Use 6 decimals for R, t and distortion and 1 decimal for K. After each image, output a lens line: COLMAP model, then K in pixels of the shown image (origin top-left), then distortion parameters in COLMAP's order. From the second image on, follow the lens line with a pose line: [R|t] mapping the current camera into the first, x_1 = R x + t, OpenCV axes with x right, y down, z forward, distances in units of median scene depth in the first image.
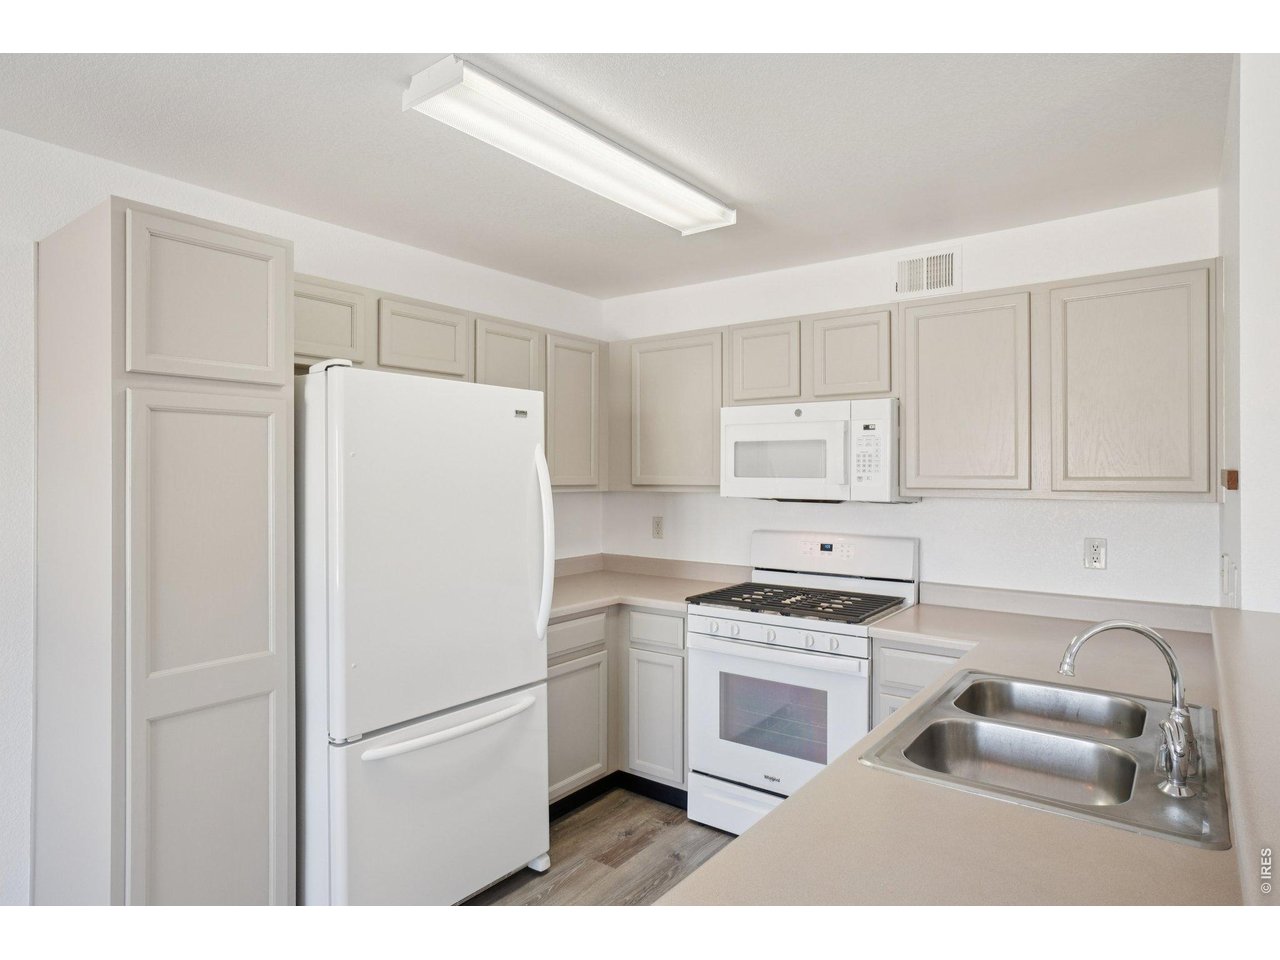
lens RADIAL K [[738.4, 0, 646.7], [0, 738.4, 472.3], [0, 0, 1]] dist [-0.034977, 0.031581]
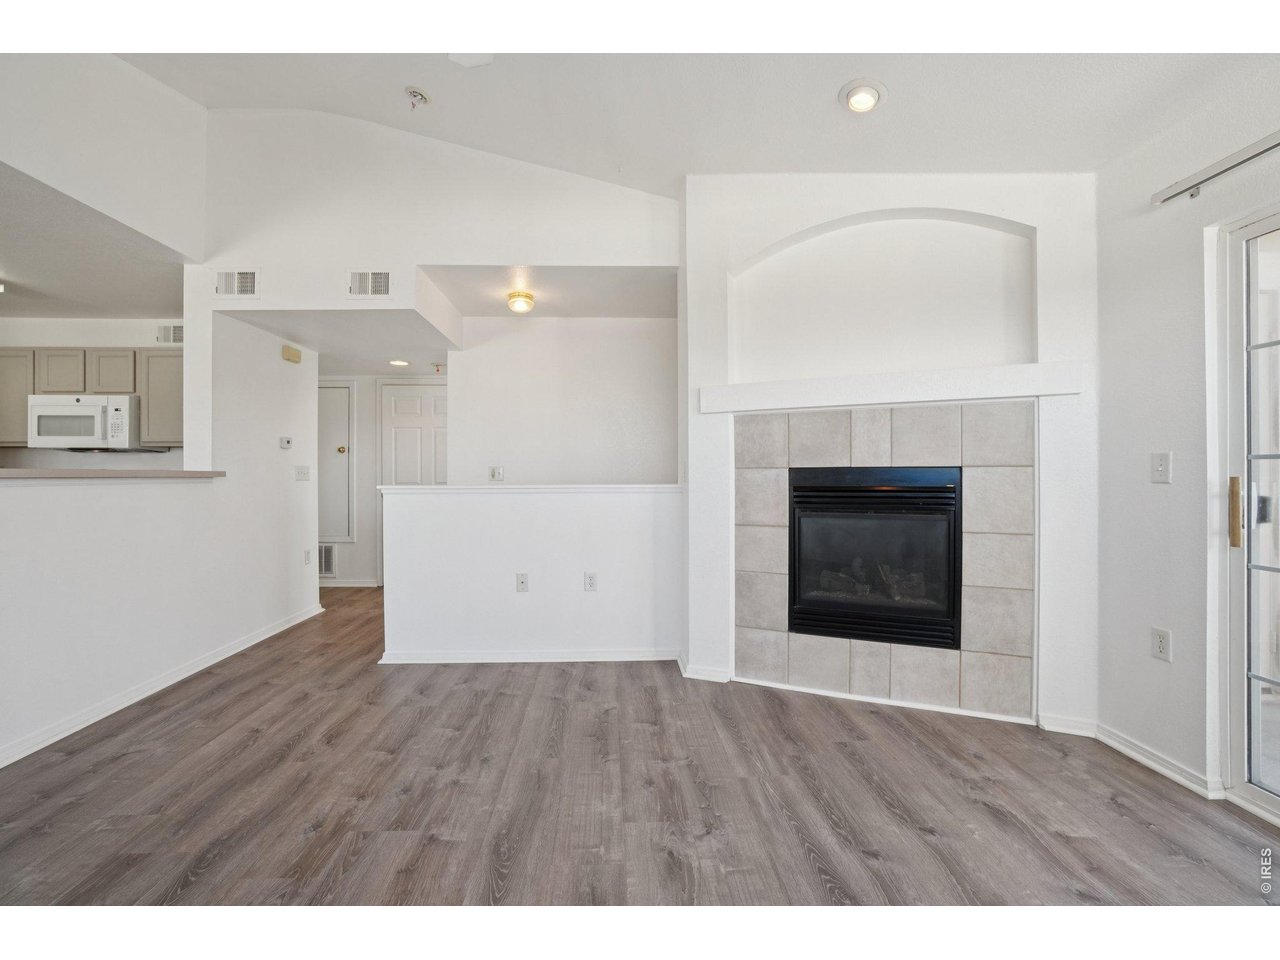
lens RADIAL K [[574.6, 0, 634.2], [0, 574.6, 469.6], [0, 0, 1]] dist [-0.058815, 0.022179]
pose [[0.767229, 0.008489, 0.641317, 0.393245], [-0.000476, 0.999920, -0.012666, 0.109293], [-0.641373, 0.009413, 0.767172, -0.950916]]
